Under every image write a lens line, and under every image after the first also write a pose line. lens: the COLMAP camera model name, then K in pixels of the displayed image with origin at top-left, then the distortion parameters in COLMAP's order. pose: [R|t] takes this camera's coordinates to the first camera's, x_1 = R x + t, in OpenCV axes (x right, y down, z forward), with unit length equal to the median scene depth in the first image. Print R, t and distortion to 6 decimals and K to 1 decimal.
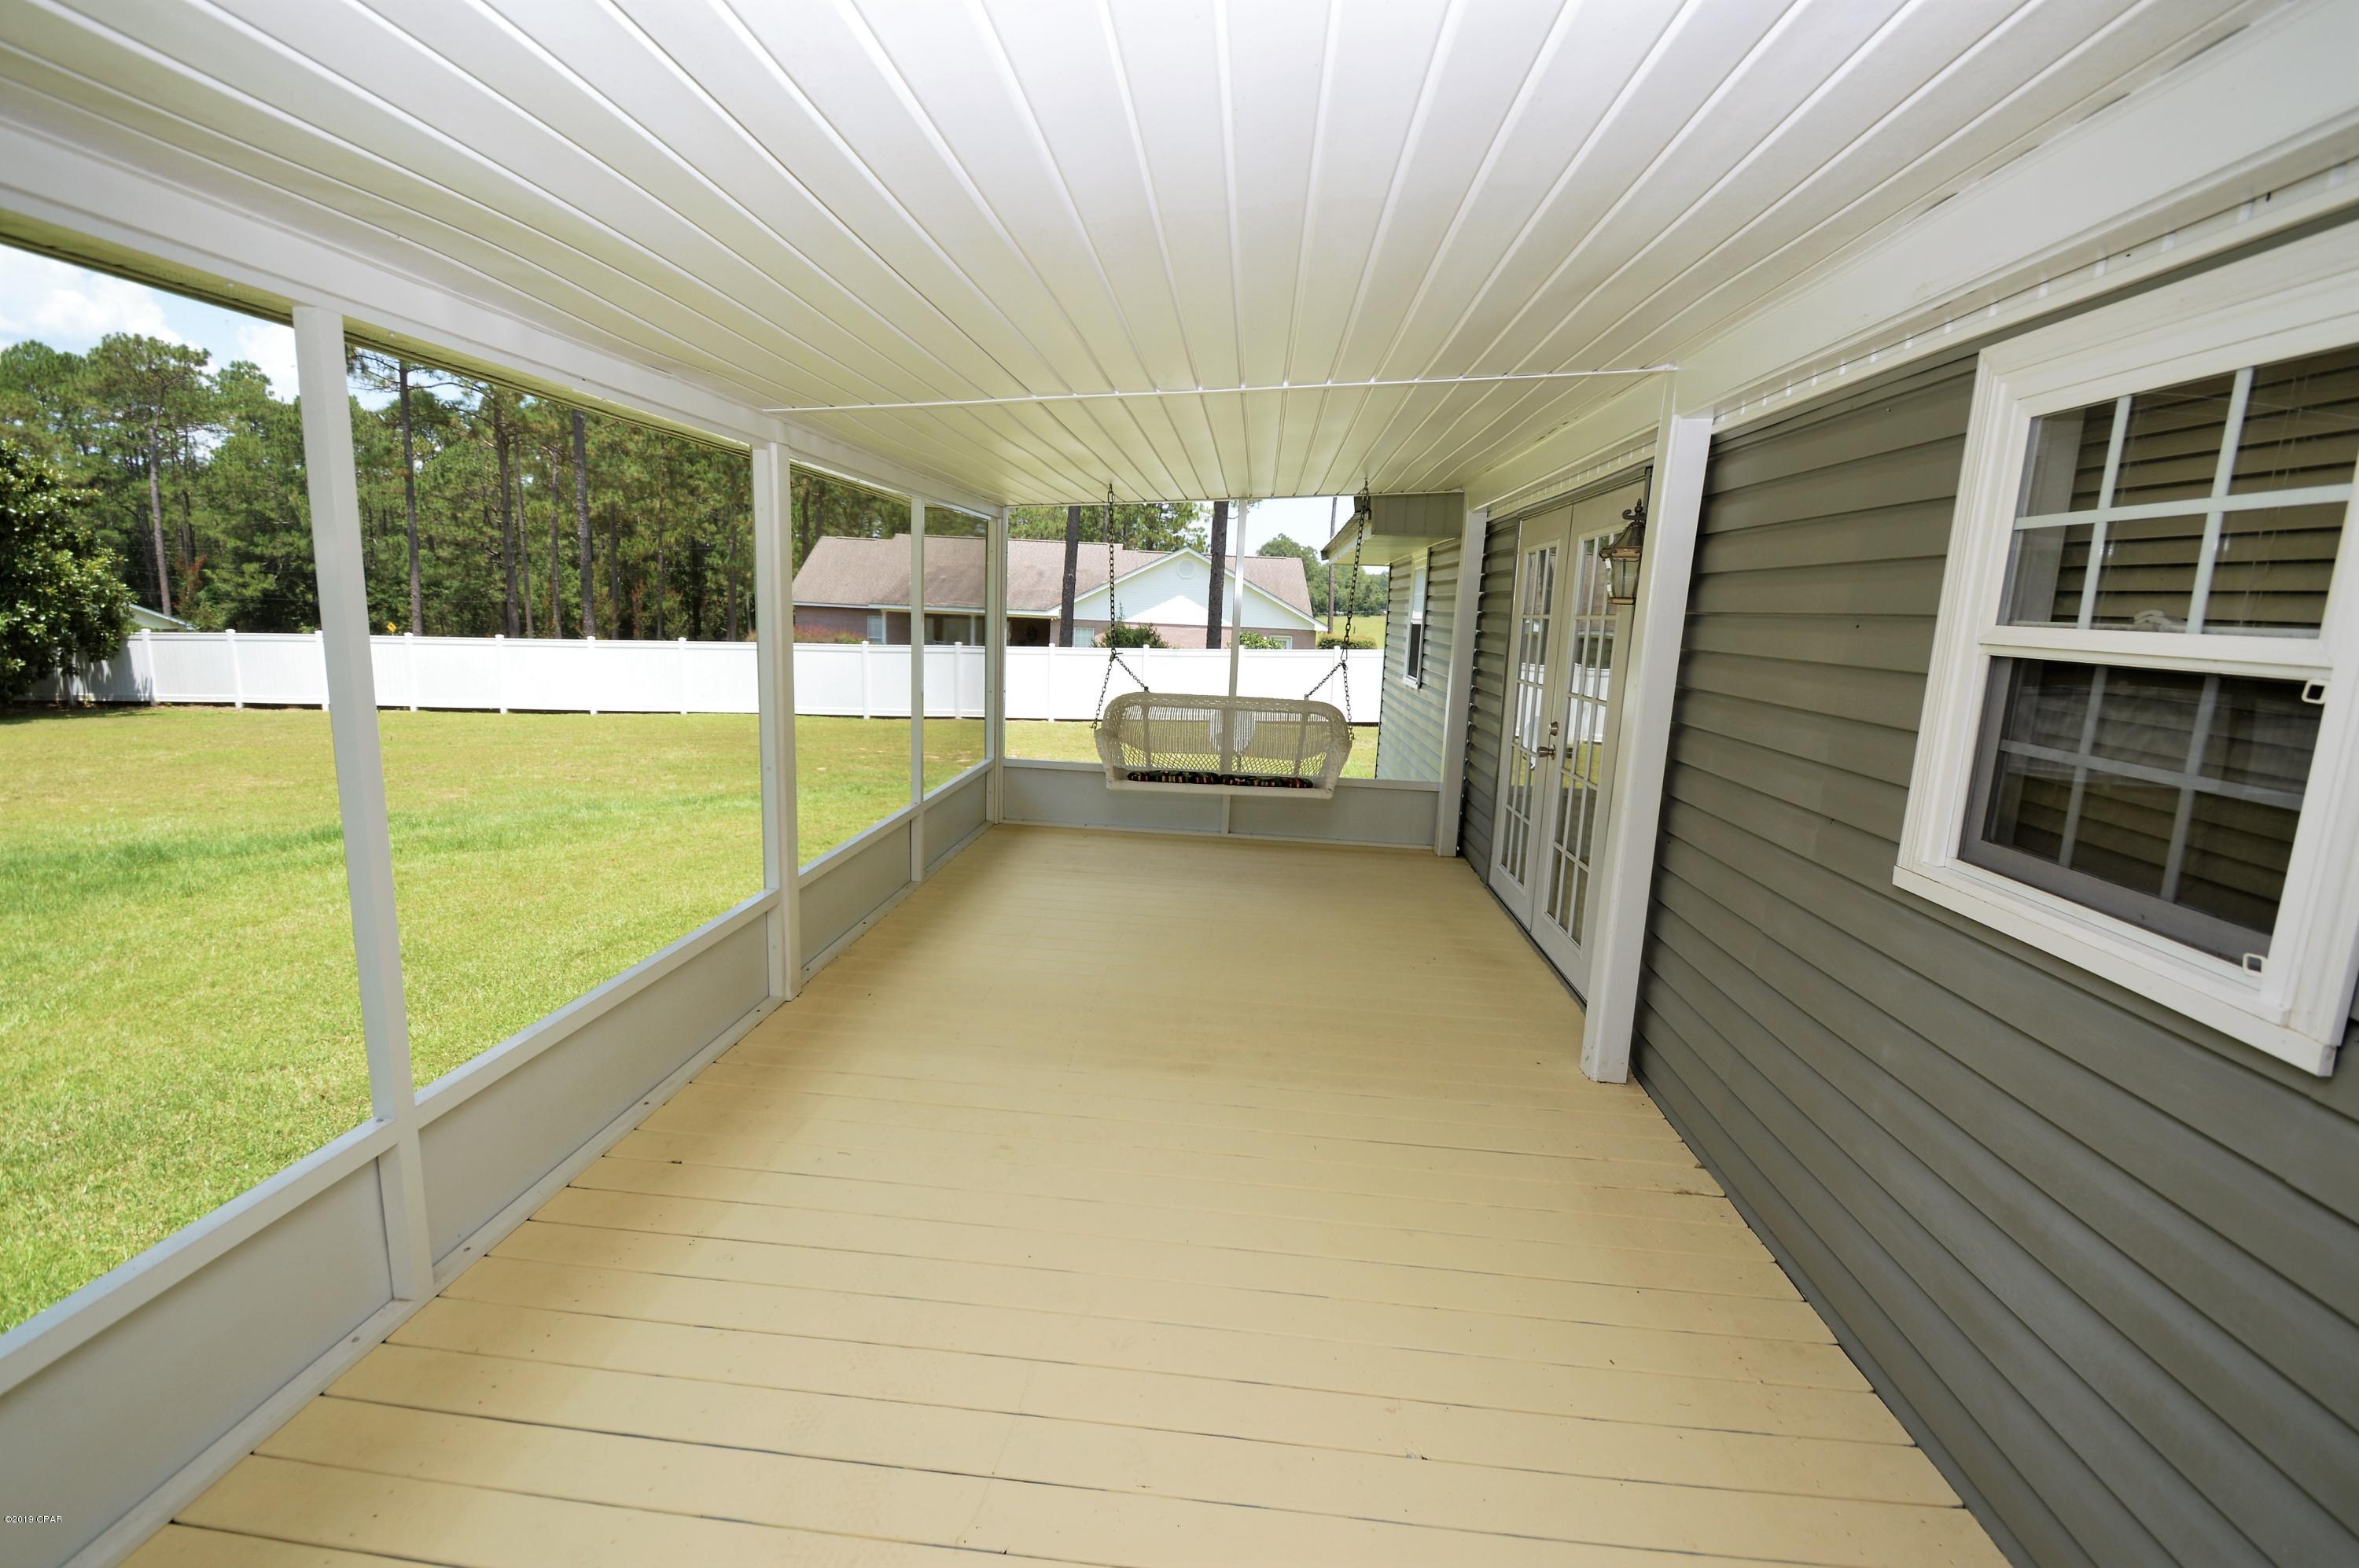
lens RADIAL K [[1066.6, 0, 1176.8], [0, 1066.6, 814.2], [0, 0, 1]] dist [-0.013955, -0.000574]
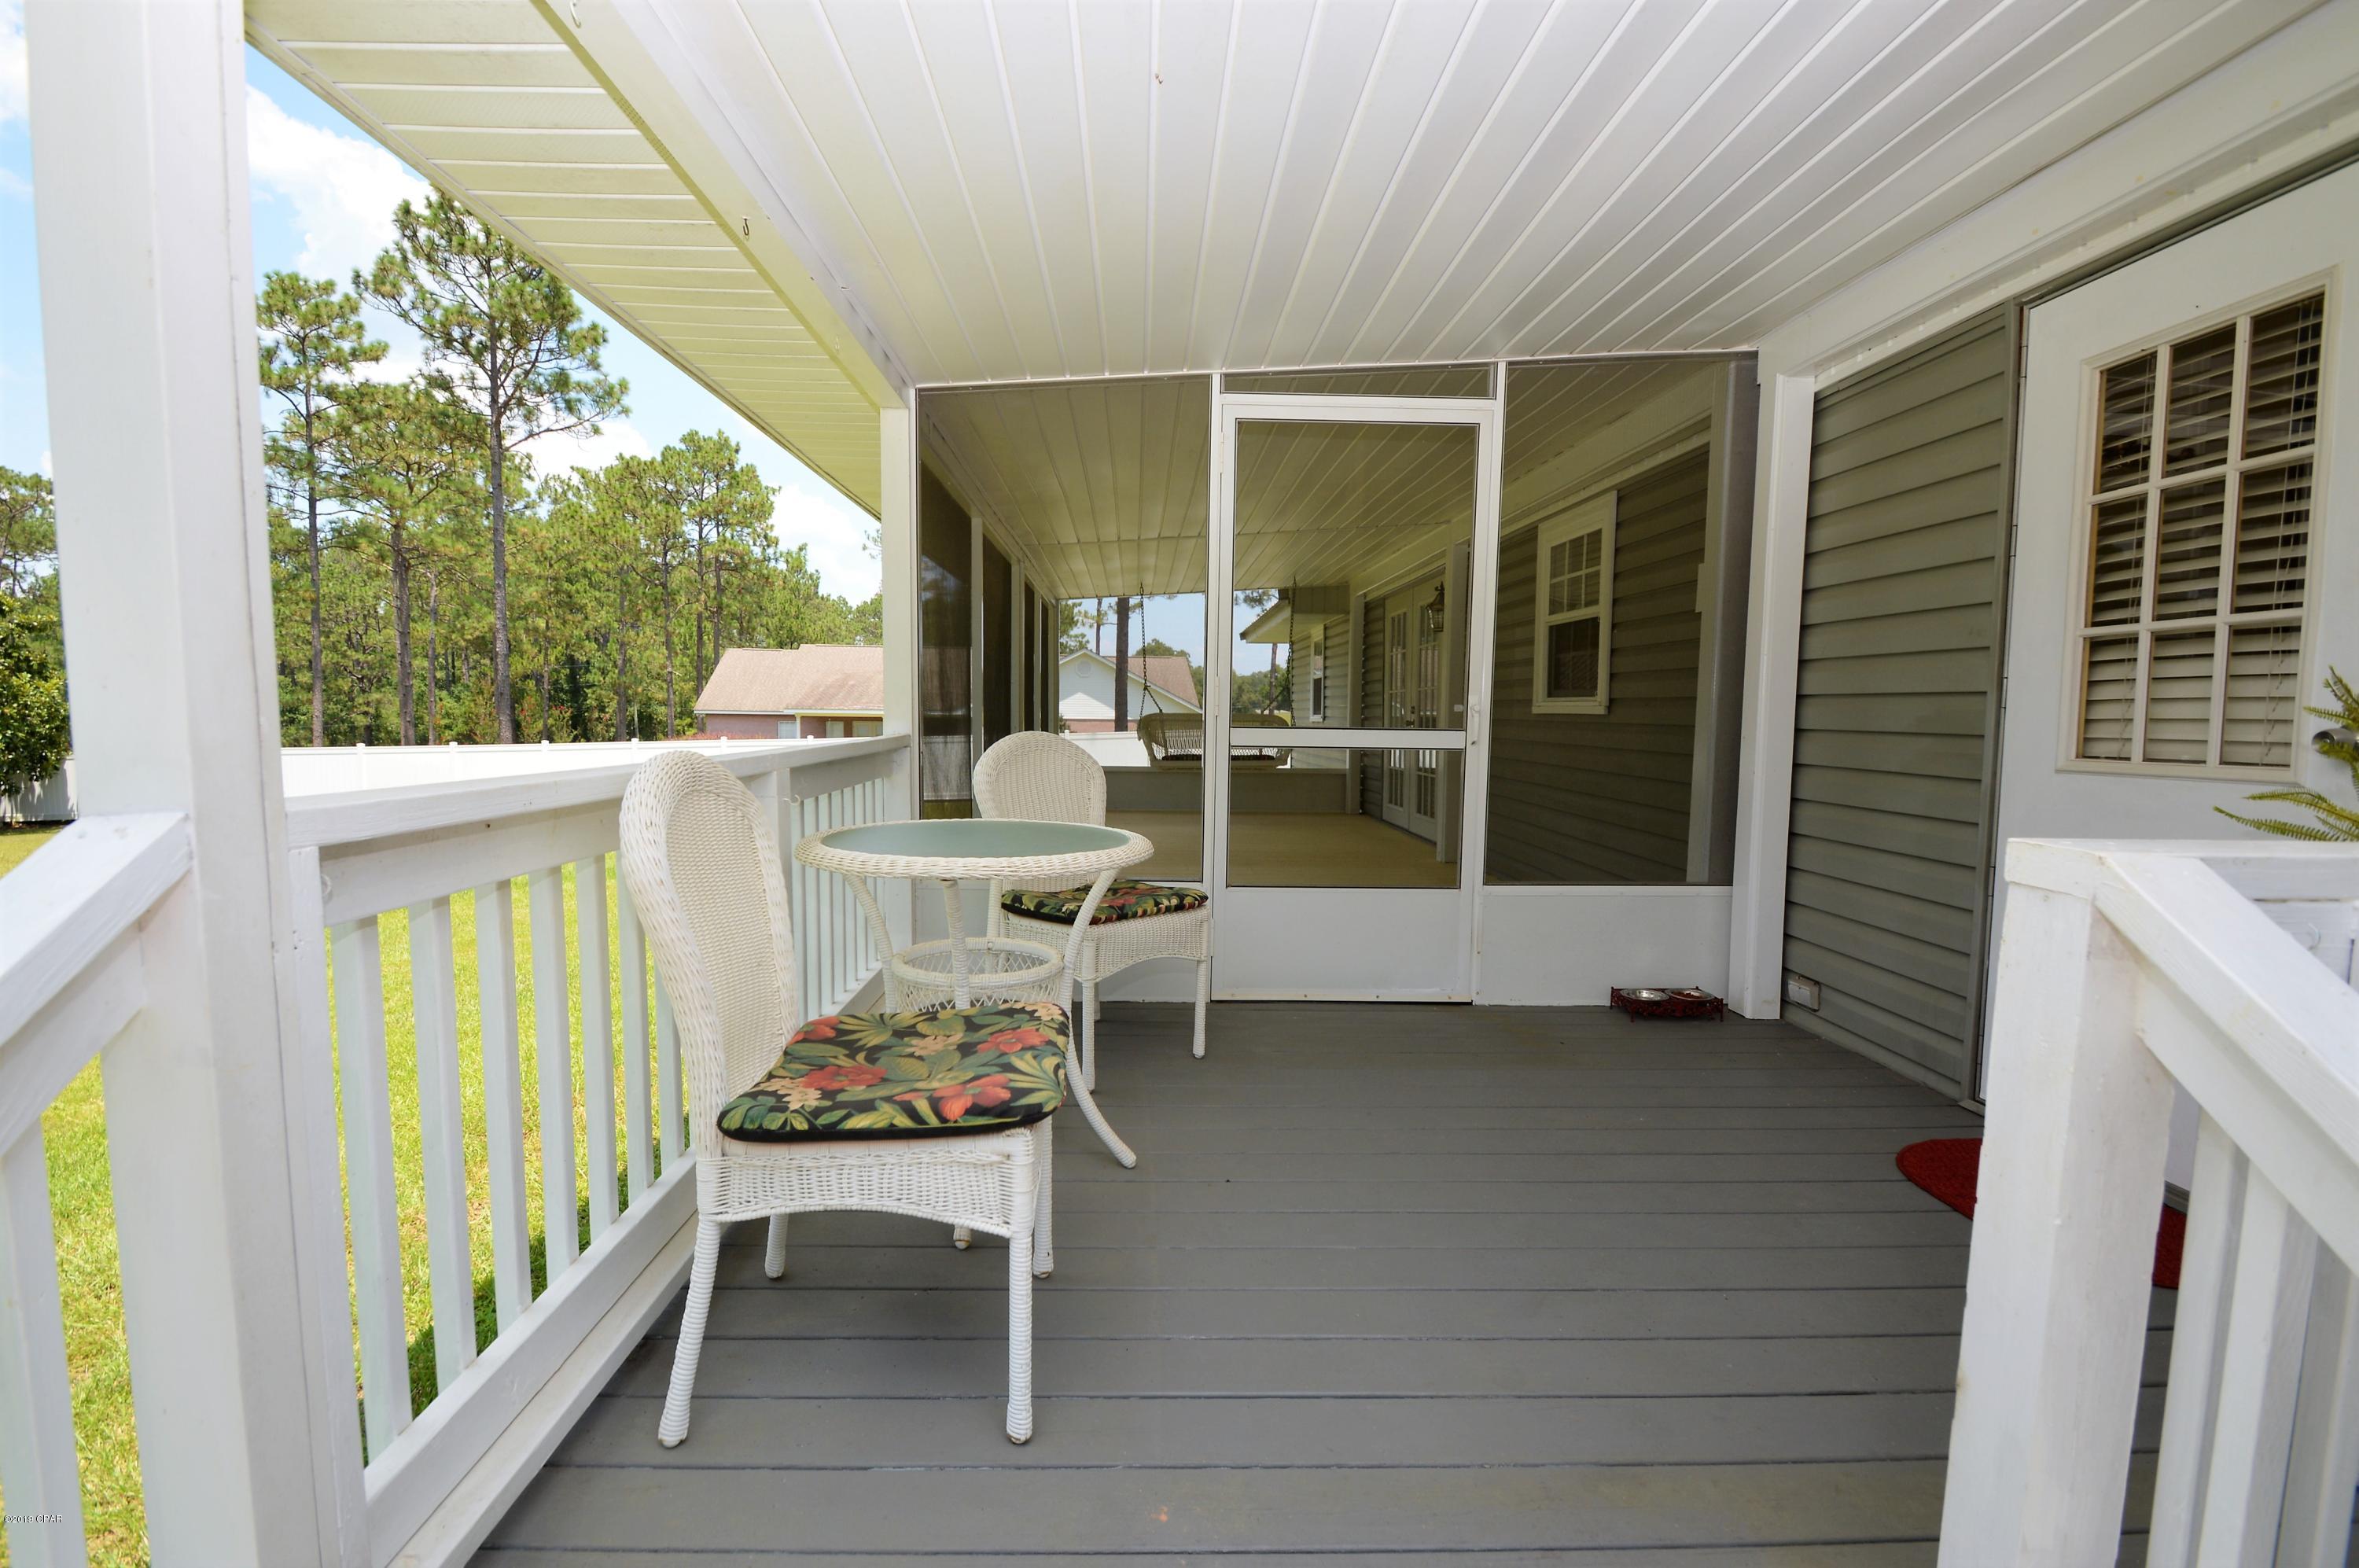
lens RADIAL K [[1066.6, 0, 1176.8], [0, 1066.6, 814.2], [0, 0, 1]] dist [-0.013955, -0.000574]
pose [[0.993095, -0.043230, 0.109058, -0.038212], [0.053409, 0.994306, -0.092207, 0.037701], [-0.104451, 0.097395, 0.989750, -0.113360]]
